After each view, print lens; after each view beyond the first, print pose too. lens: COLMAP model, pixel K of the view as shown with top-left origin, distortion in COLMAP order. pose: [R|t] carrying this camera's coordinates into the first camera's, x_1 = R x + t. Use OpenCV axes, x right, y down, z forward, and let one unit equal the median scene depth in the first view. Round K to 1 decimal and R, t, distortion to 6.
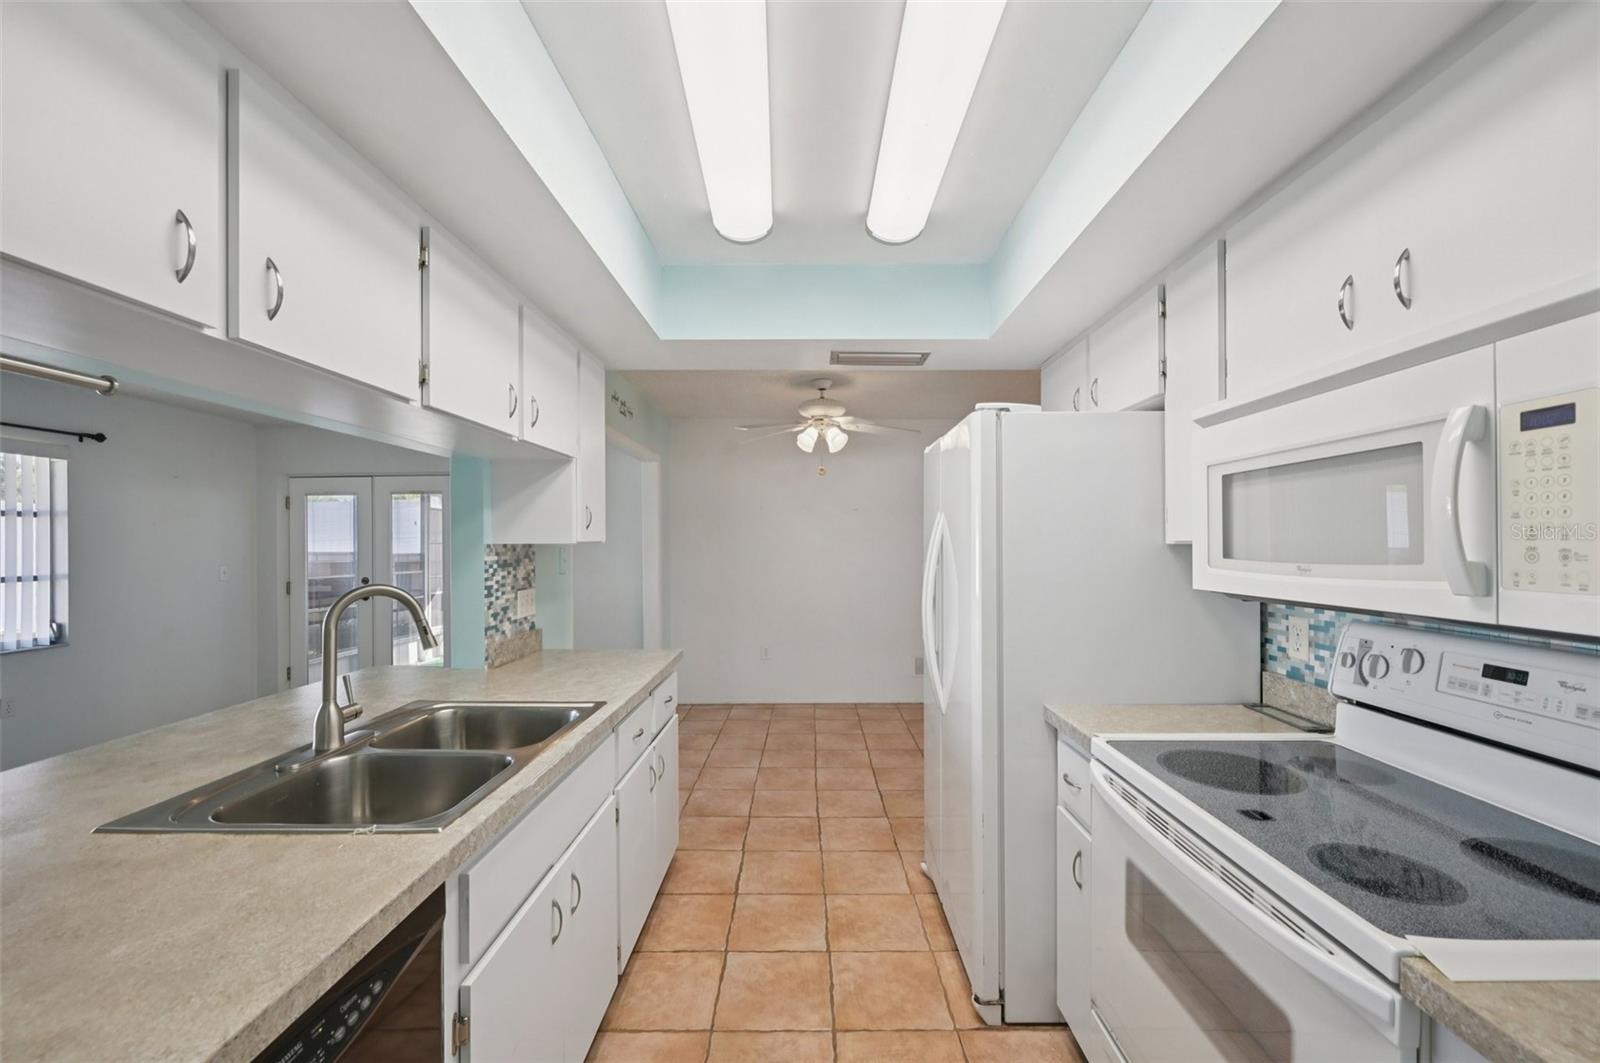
lens RADIAL K [[631.1, 0, 789.2], [0, 631.1, 542.9], [0, 0, 1]] dist [-0.002722, 0.001915]
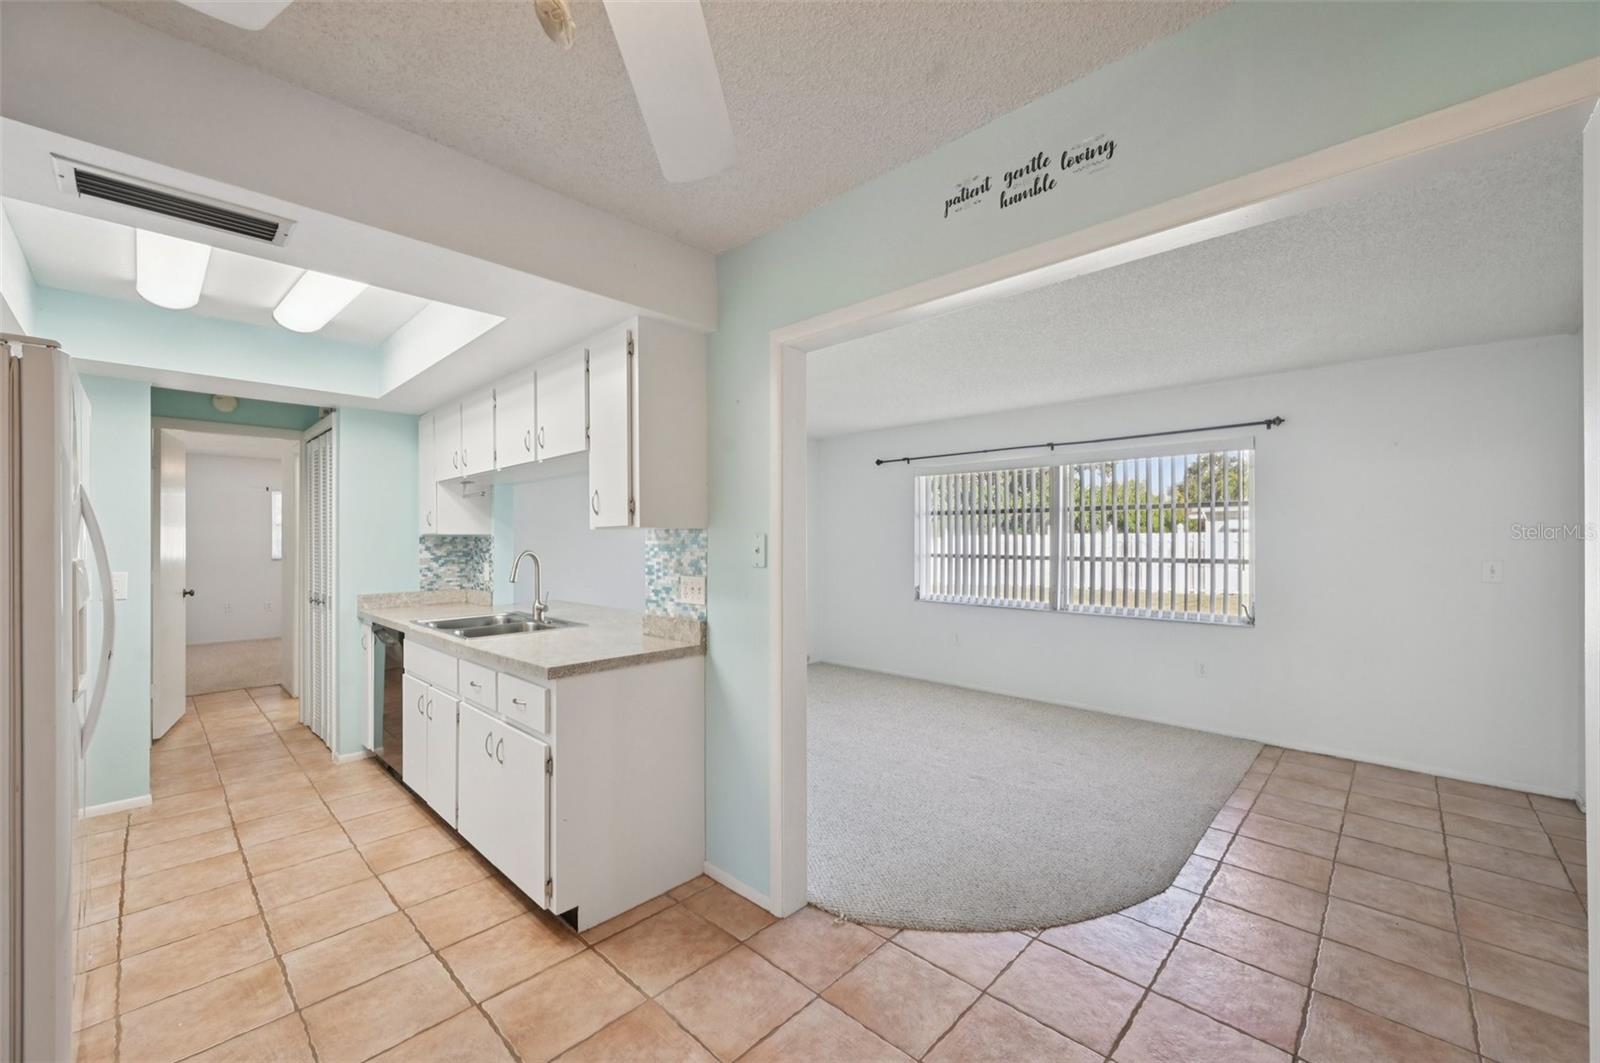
lens RADIAL K [[631.1, 0, 805.0], [0, 631.1, 532.7], [0, 0, 1]] dist [-0.002722, 0.001915]
pose [[-0.665772, -0.001246, -0.746154, 0.214877], [0.004296, 0.999976, -0.005504, 0.013818], [0.746143, -0.006870, -0.665750, 1.960324]]
